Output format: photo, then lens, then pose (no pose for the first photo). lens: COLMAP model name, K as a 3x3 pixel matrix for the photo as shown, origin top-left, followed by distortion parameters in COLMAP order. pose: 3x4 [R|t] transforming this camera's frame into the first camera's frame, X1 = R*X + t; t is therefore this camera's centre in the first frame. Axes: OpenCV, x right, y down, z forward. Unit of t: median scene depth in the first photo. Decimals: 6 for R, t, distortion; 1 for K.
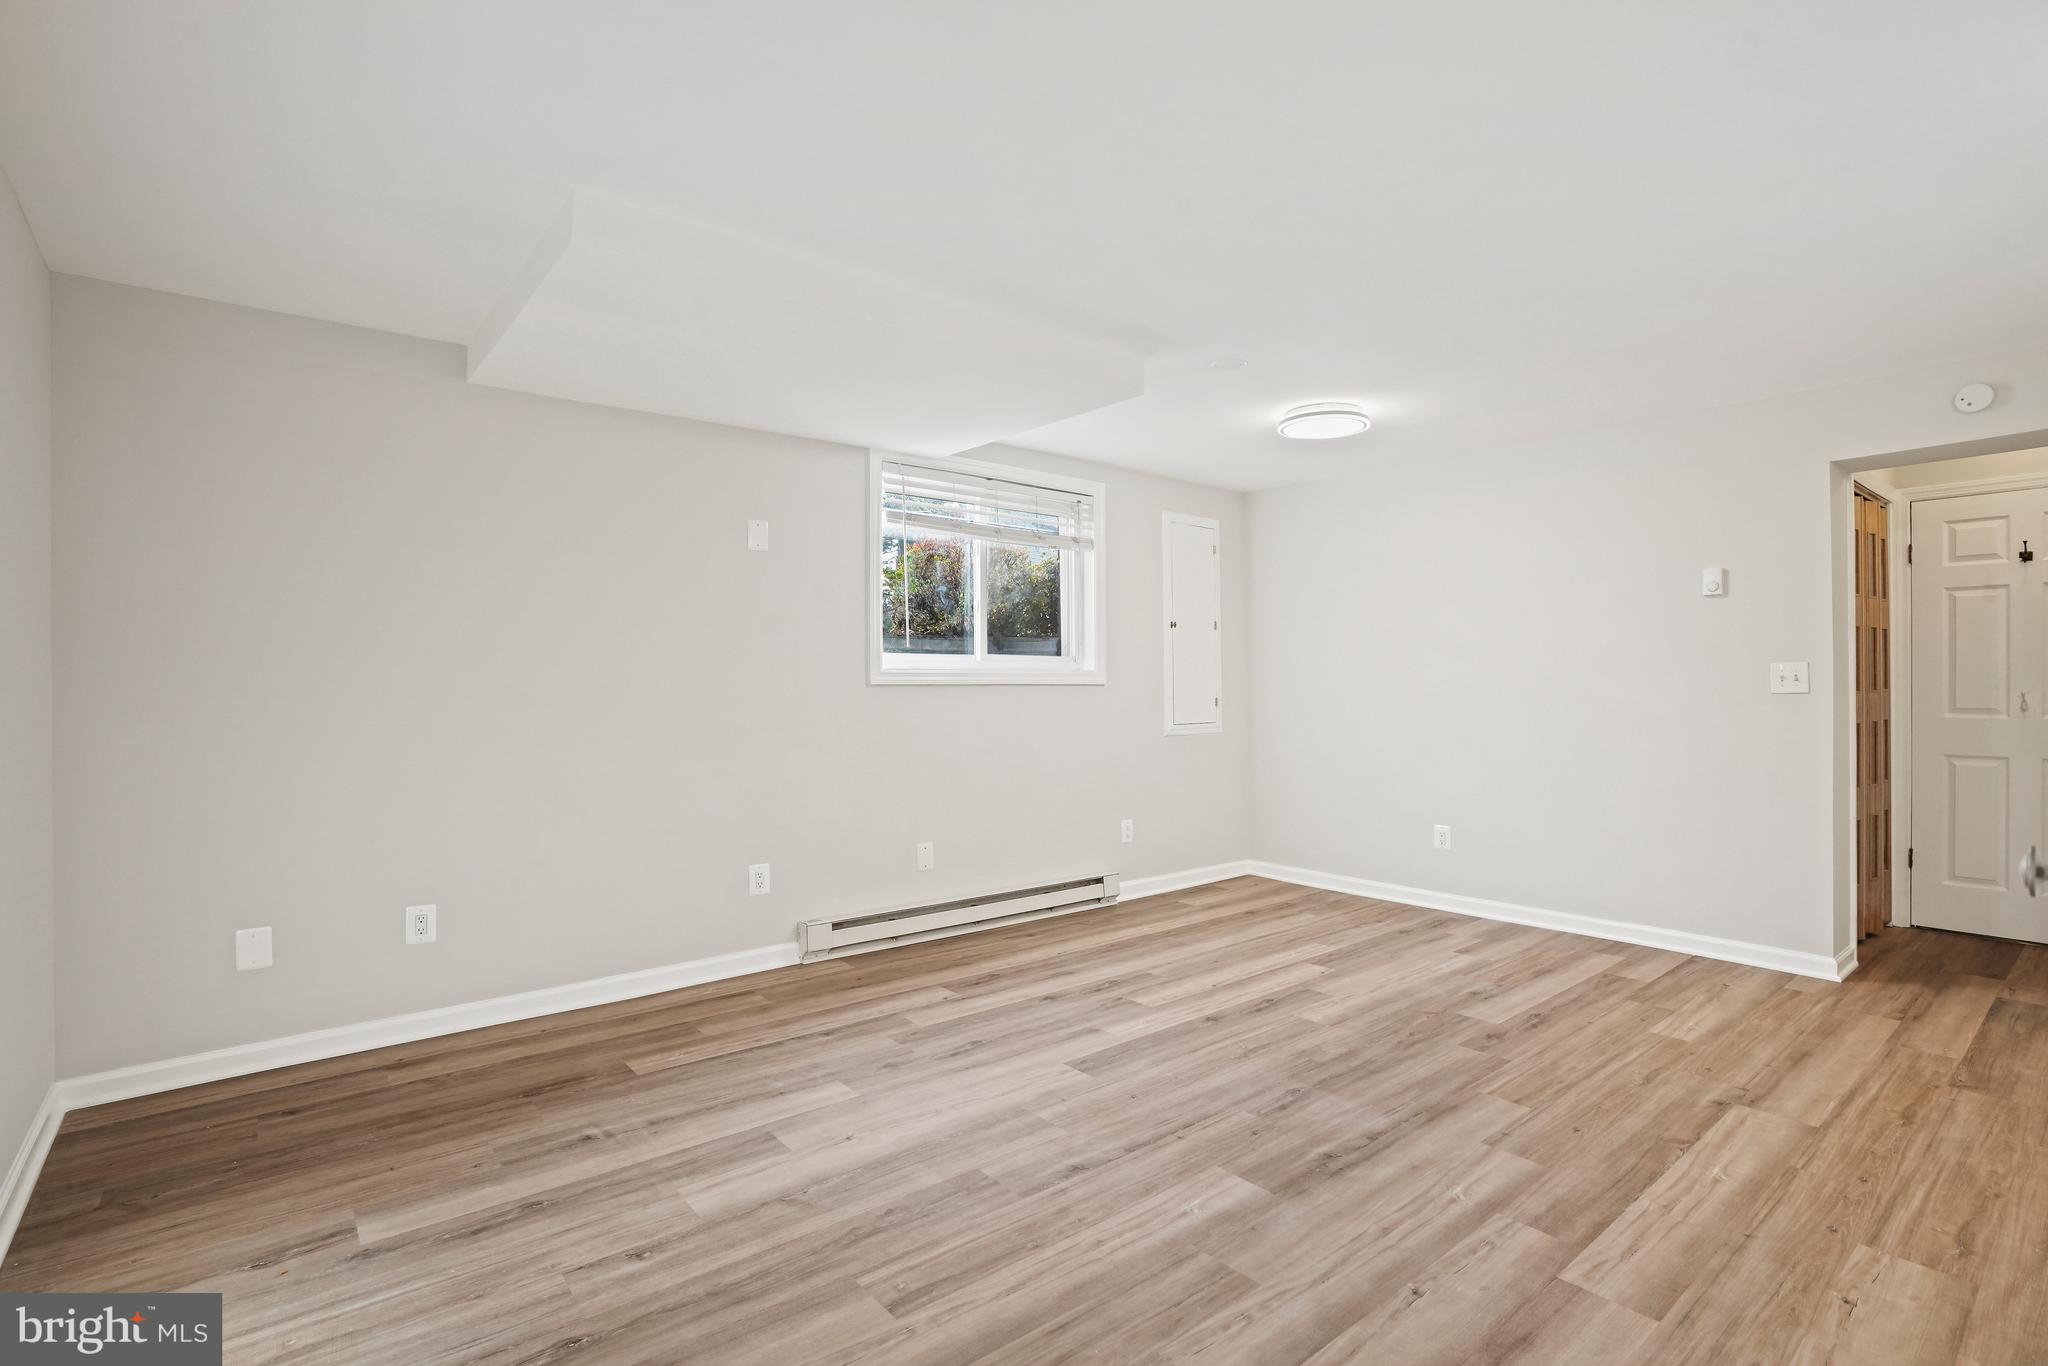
lens RADIAL K [[970.5, 0, 1013.2], [0, 970.5, 686.8], [0, 0, 1]] dist [-0.054935, 0.021281]
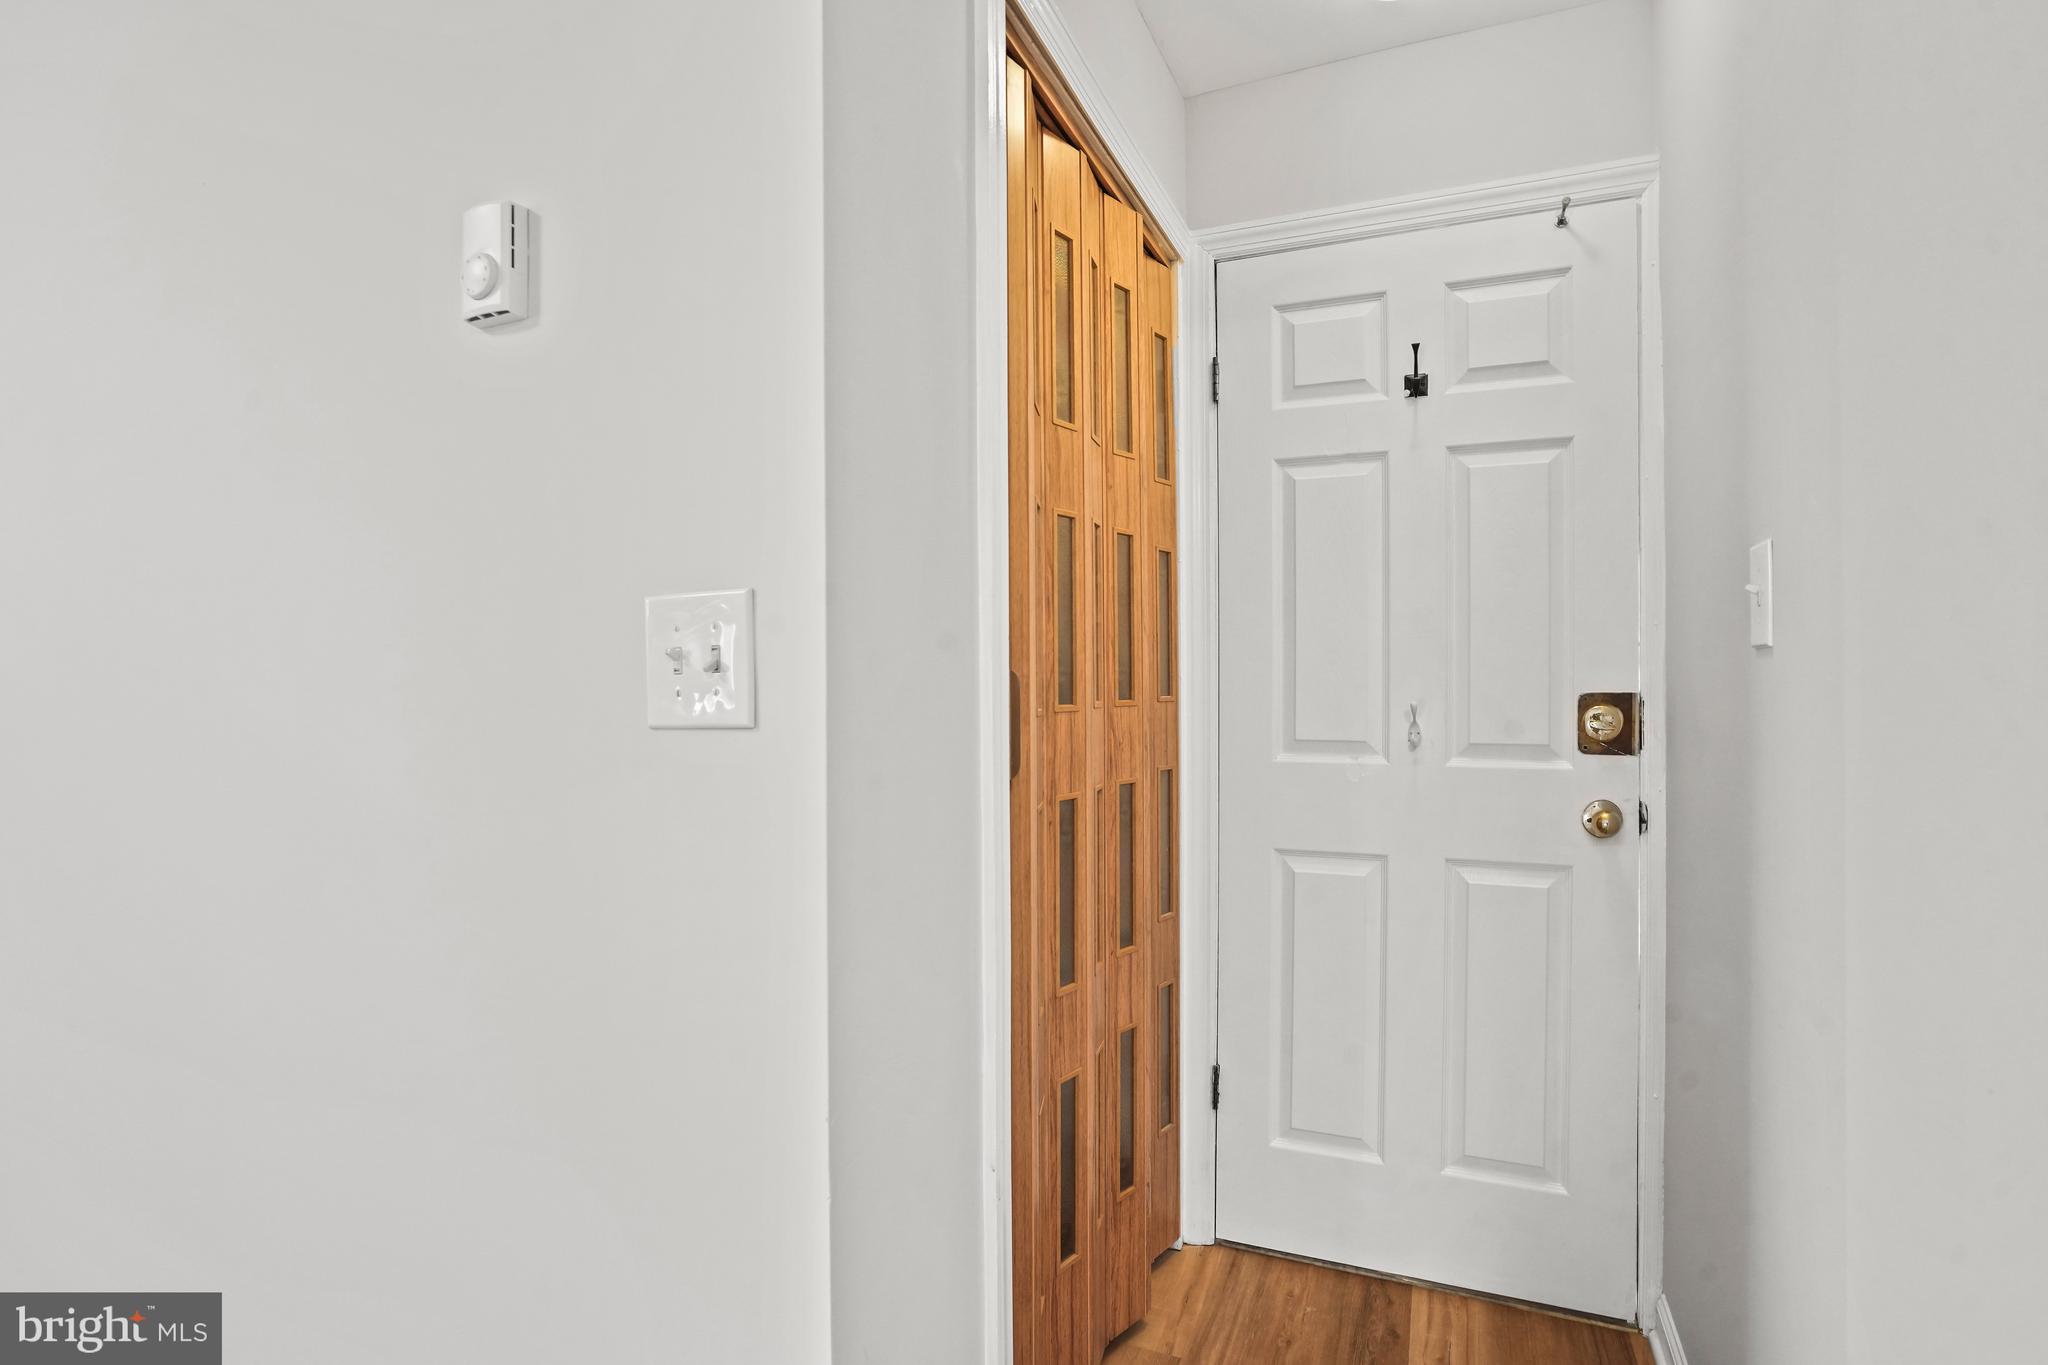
lens RADIAL K [[1008.9, 0, 997.5], [0, 1008.9, 684.7], [0, 0, 1]] dist [-0.022195, 0.000241]
pose [[0.890777, -0.000913, 0.454440, 0.786669], [0.000464, 0.999999, 0.001099, -0.003417], [-0.454440, -0.000769, 0.890777, 0.759508]]
